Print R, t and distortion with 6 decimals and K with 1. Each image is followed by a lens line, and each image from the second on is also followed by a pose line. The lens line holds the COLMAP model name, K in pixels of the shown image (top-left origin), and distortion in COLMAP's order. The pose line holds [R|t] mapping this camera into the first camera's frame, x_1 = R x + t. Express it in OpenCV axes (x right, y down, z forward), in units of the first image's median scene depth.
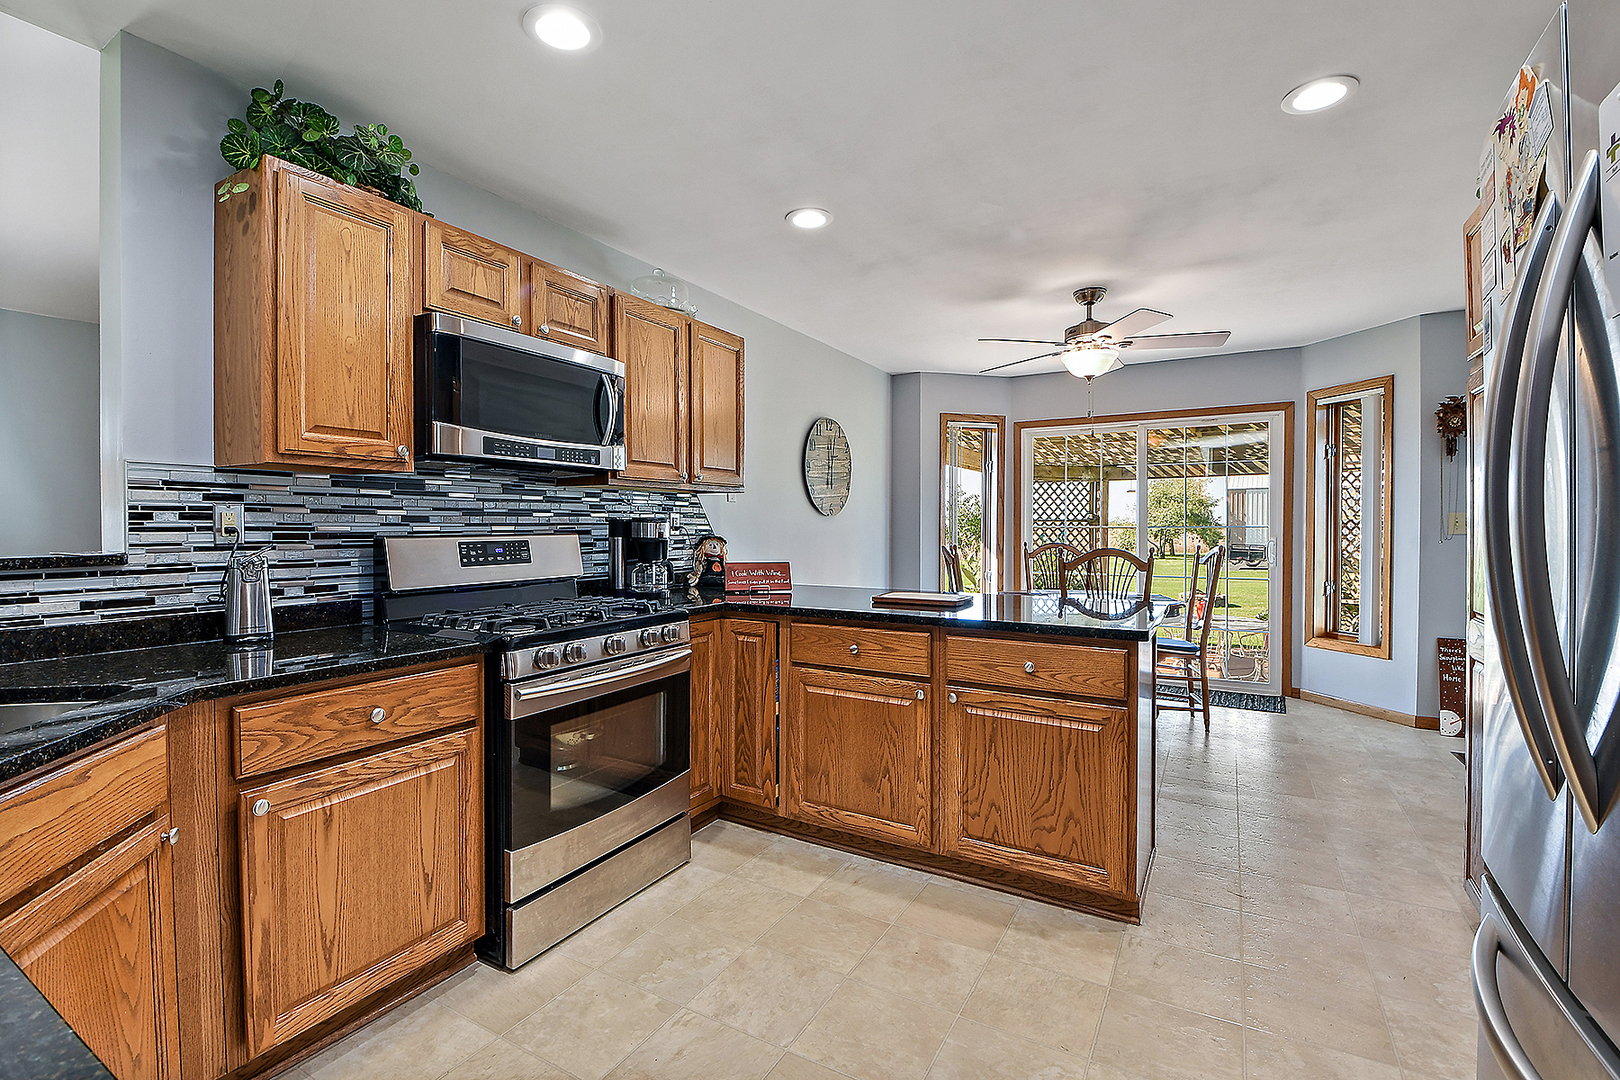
lens RADIAL K [[727.5, 0, 839.5], [0, 727.5, 539.8], [0, 0, 1]] dist [0.004700, -0.016119]
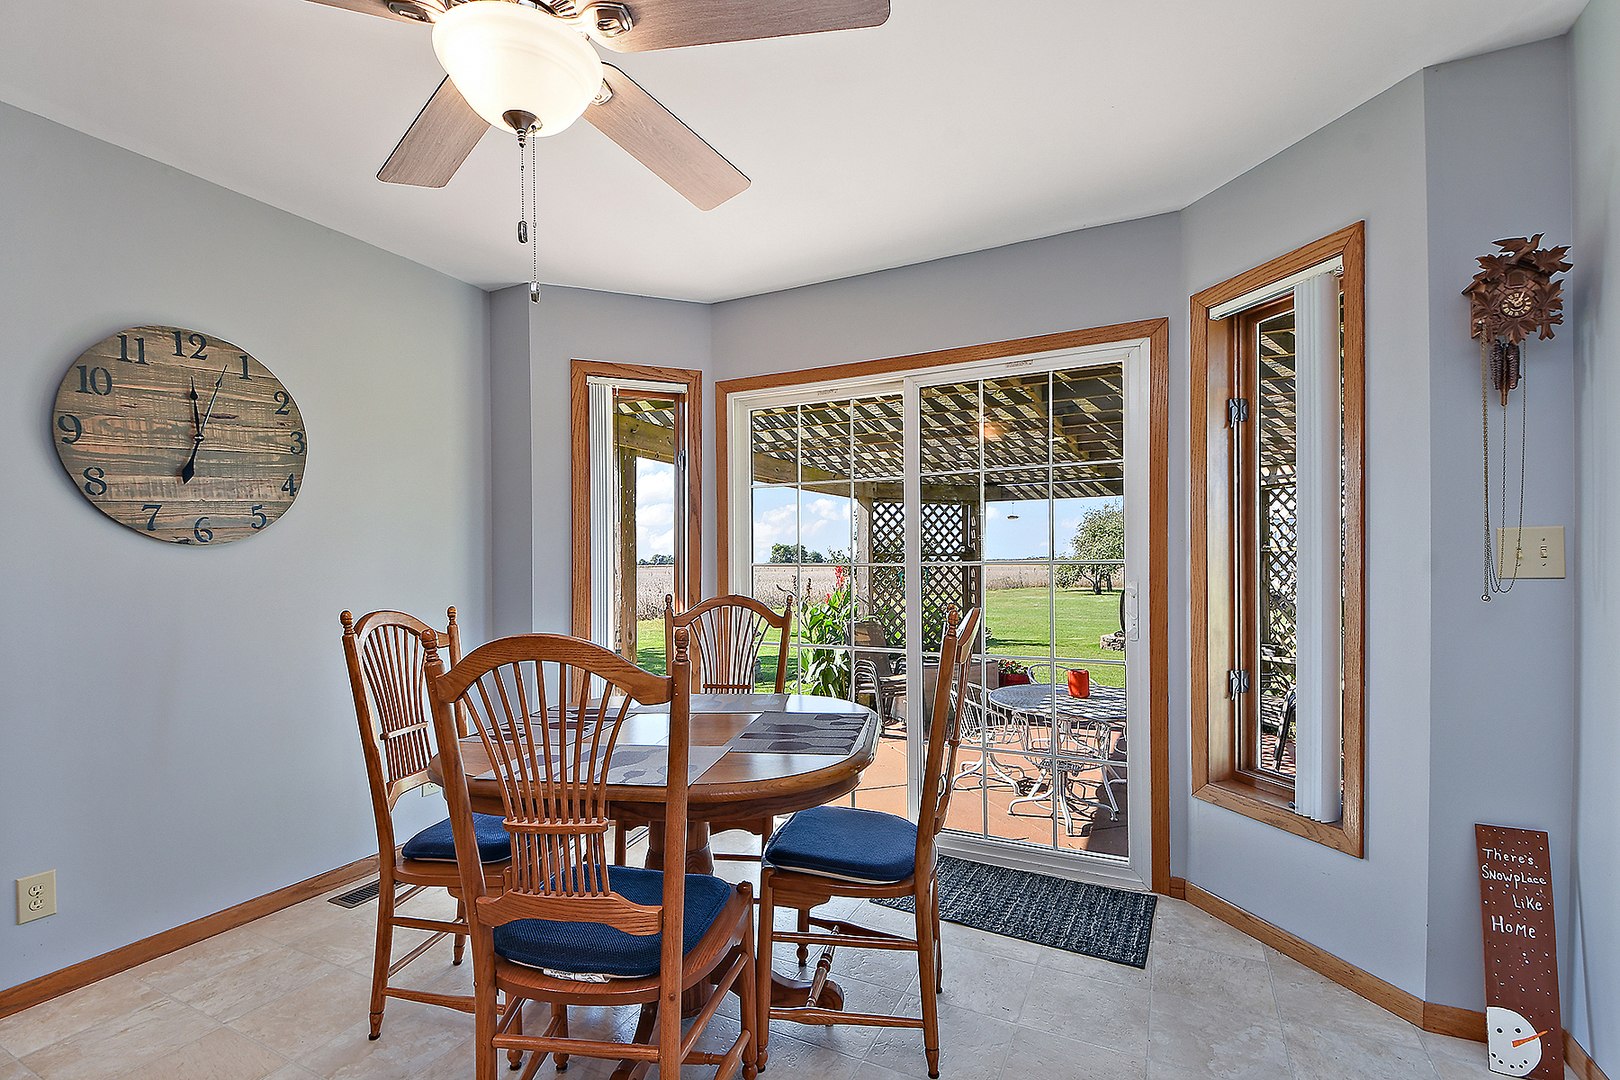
lens RADIAL K [[727.5, 0, 840.8], [0, 727.5, 569.2], [0, 0, 1]] dist [0.004700, -0.016119]
pose [[0.998009, -0.006416, 0.062738, 0.301642], [0.007024, 0.999930, -0.009473, -0.007985], [-0.062672, 0.009895, 0.997985, 0.421143]]
